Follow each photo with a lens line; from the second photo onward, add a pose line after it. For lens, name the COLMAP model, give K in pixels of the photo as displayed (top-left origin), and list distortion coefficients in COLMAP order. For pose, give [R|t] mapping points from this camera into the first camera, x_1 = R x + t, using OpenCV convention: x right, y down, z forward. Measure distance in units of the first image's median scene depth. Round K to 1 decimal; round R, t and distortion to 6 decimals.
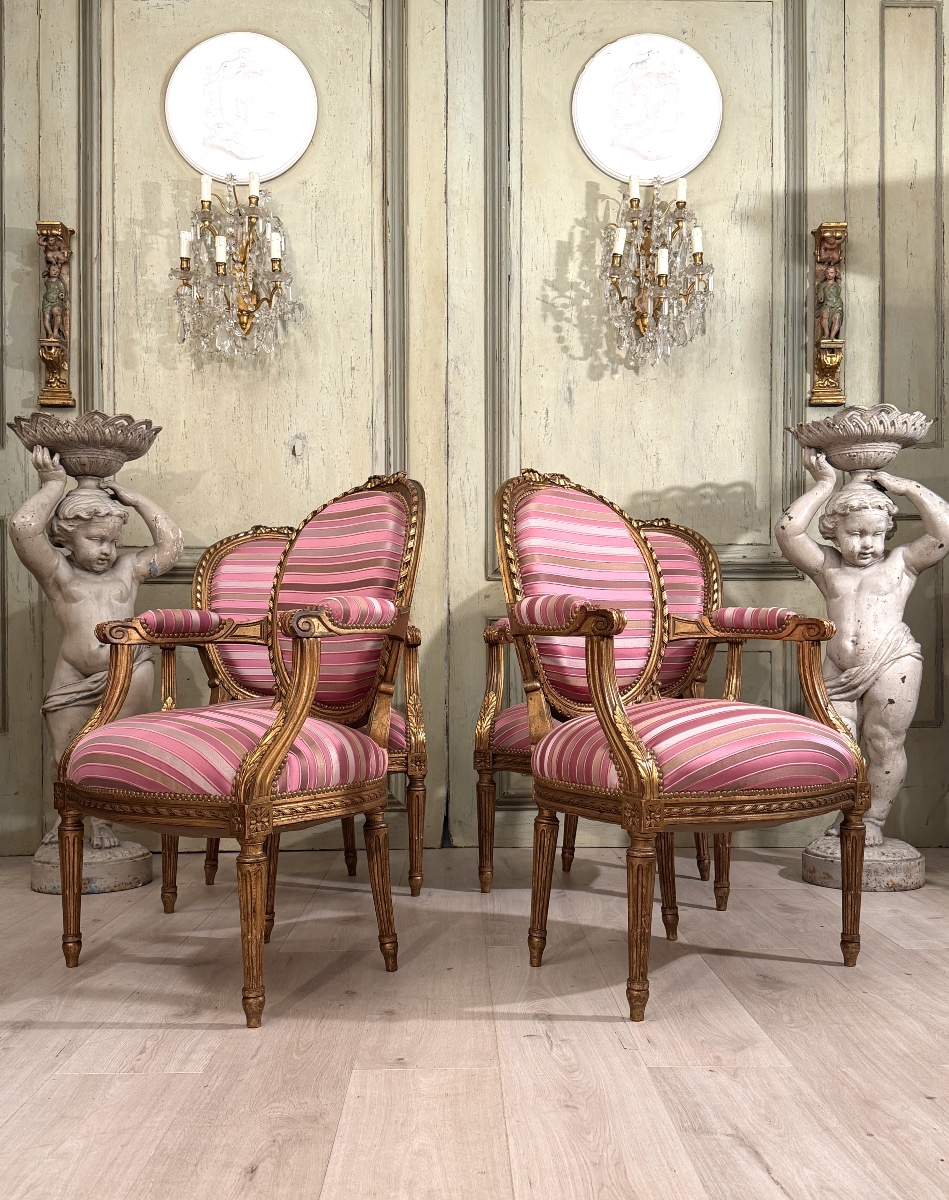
lens RADIAL K [[1239.2, 0, 483.0], [0, 1239.2, 659.3], [0, 0, 1]] dist [0.204185, -0.489488]
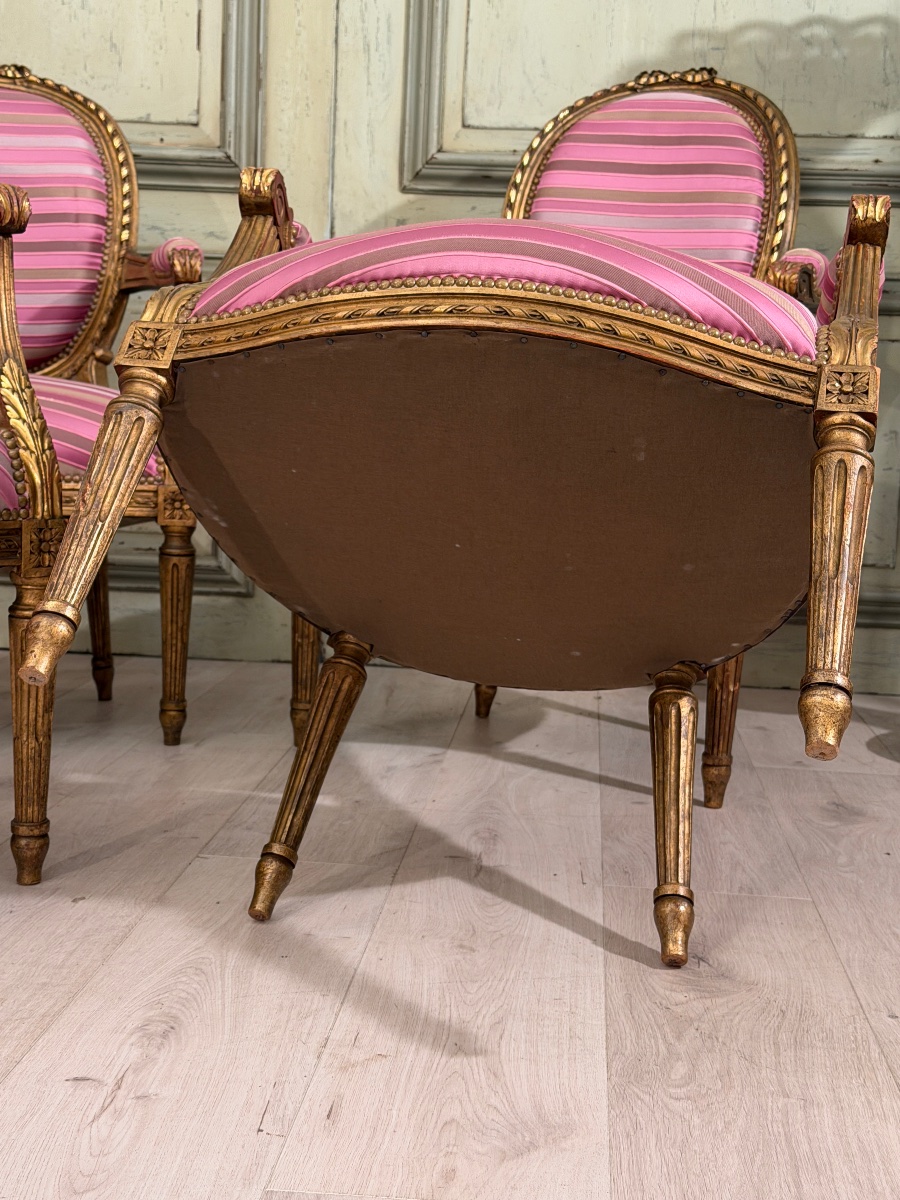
lens RADIAL K [[1751.0, 0, 450.0], [0, 1751.0, 600.0], [0, 0, 1]] dist [0.238983, -0.573741]
pose [[0.993825, 0.055703, -0.095963, 0.114684], [-0.044308, 0.992139, 0.117037, 0.024619], [0.101728, -0.112062, 0.988480, 0.206604]]
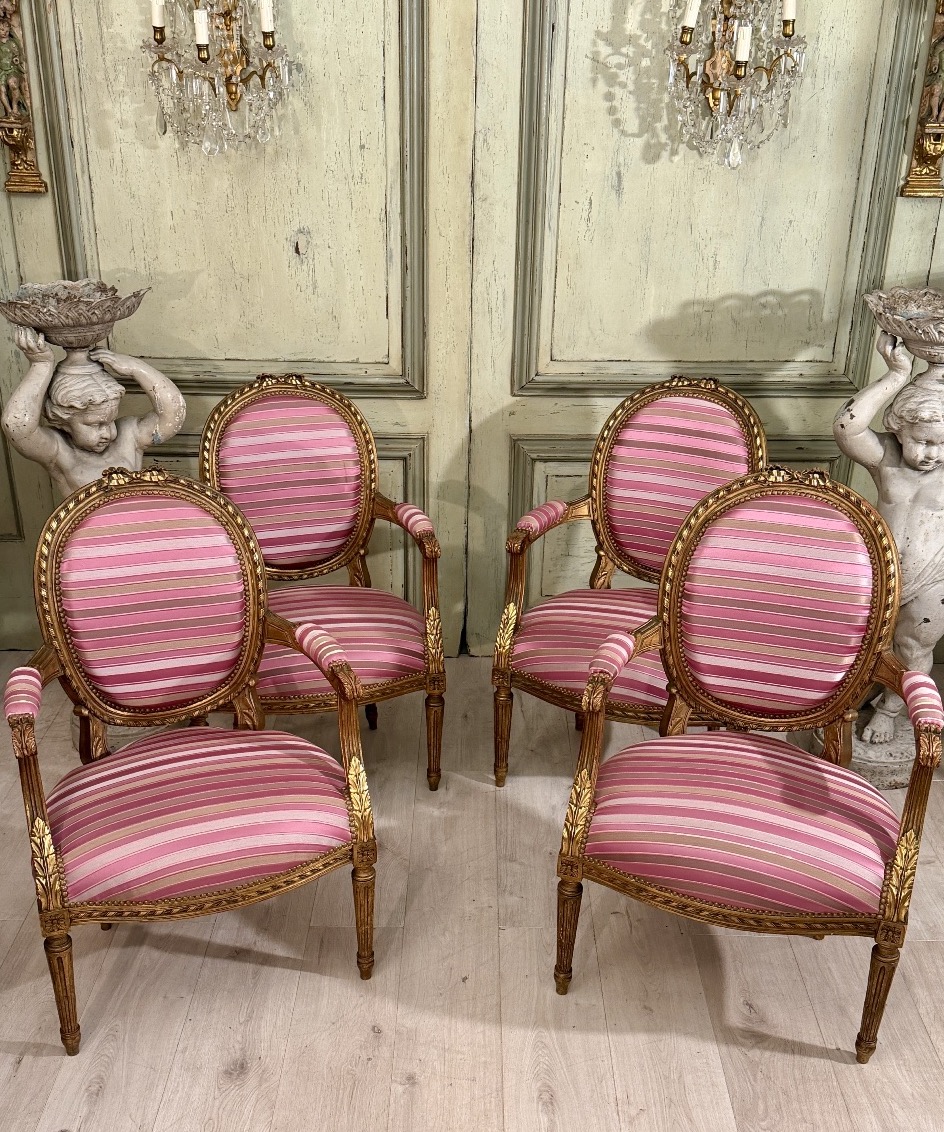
lens RADIAL K [[1270.8, 0, 442.9], [0, 1270.8, 660.0], [0, 0, 1]] dist [0.177154, -0.391367]
pose [[0.998855, 0.028824, -0.038177, -0.006673], [-0.008633, 0.893595, 0.448791, -0.324015], [0.047051, -0.447947, 0.892821, 0.070786]]
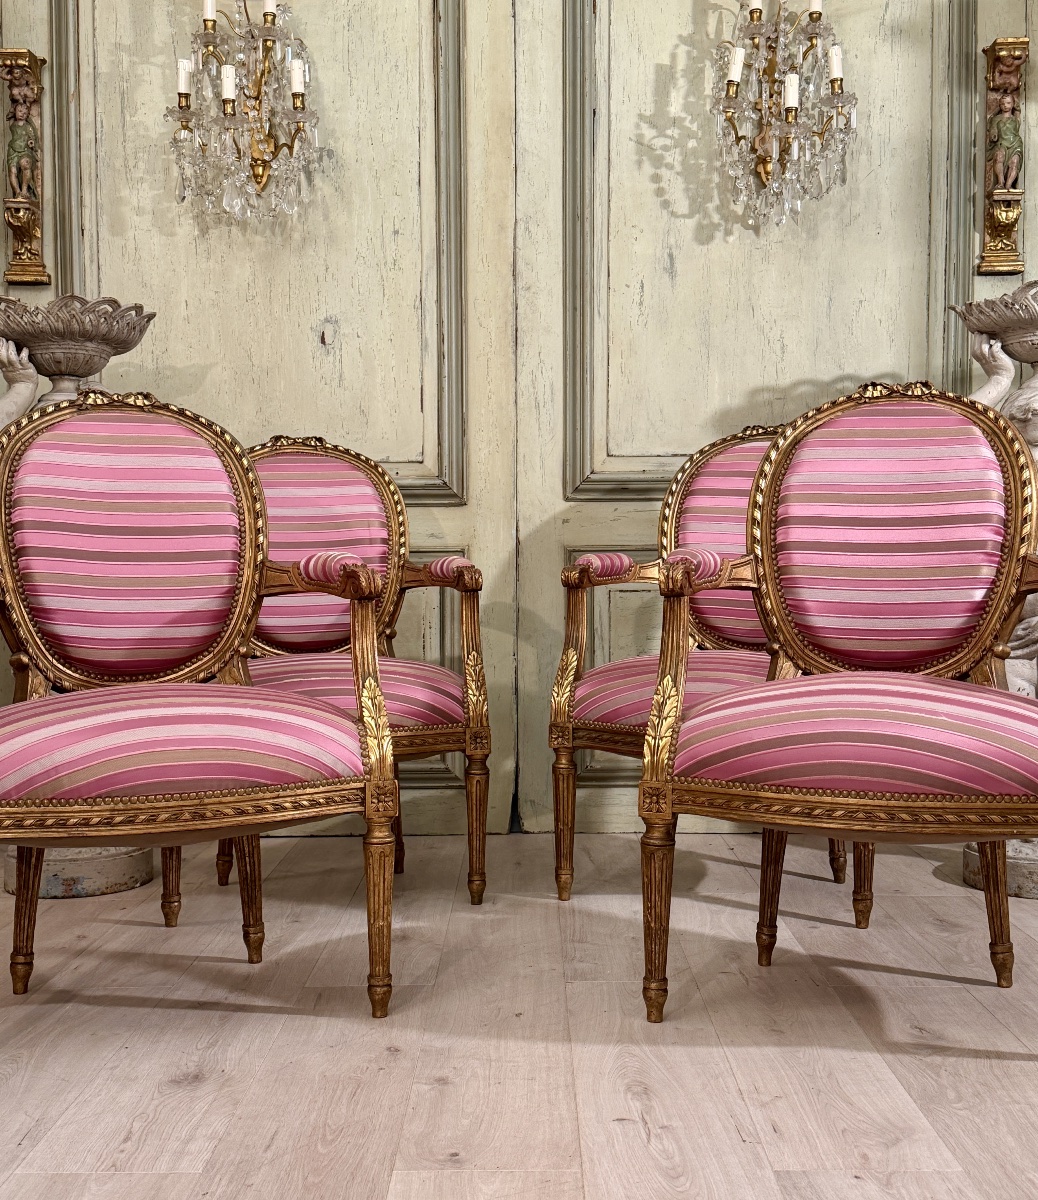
lens RADIAL K [[1487.0, 0, 518.0], [0, 1487.0, 641.5], [0, 0, 1]] dist [0.194884, -0.452483]
pose [[0.999575, -0.000760, -0.029159, 0.000545], [0.002247, 0.998697, 0.050990, -0.023007], [0.029082, -0.051034, 0.998273, 0.041128]]
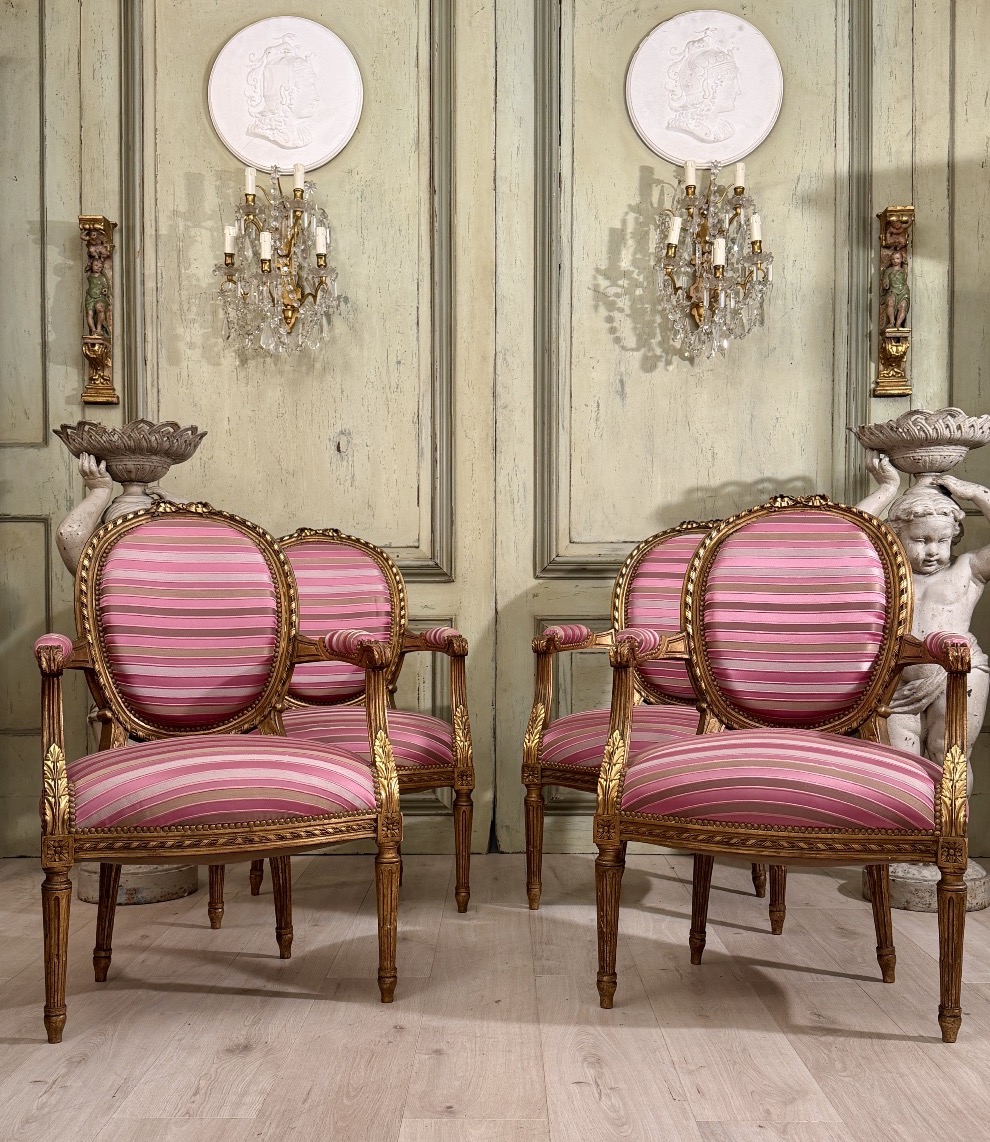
lens RADIAL K [[1308.8, 0, 472.8], [0, 1308.8, 631.1], [0, 0, 1]] dist [0.195311, -0.462497]
pose [[0.999021, 0.001943, -0.044191, -0.000365], [-0.001321, 0.999900, 0.014094, -0.038282], [0.044214, -0.014022, 0.998924, -0.028229]]
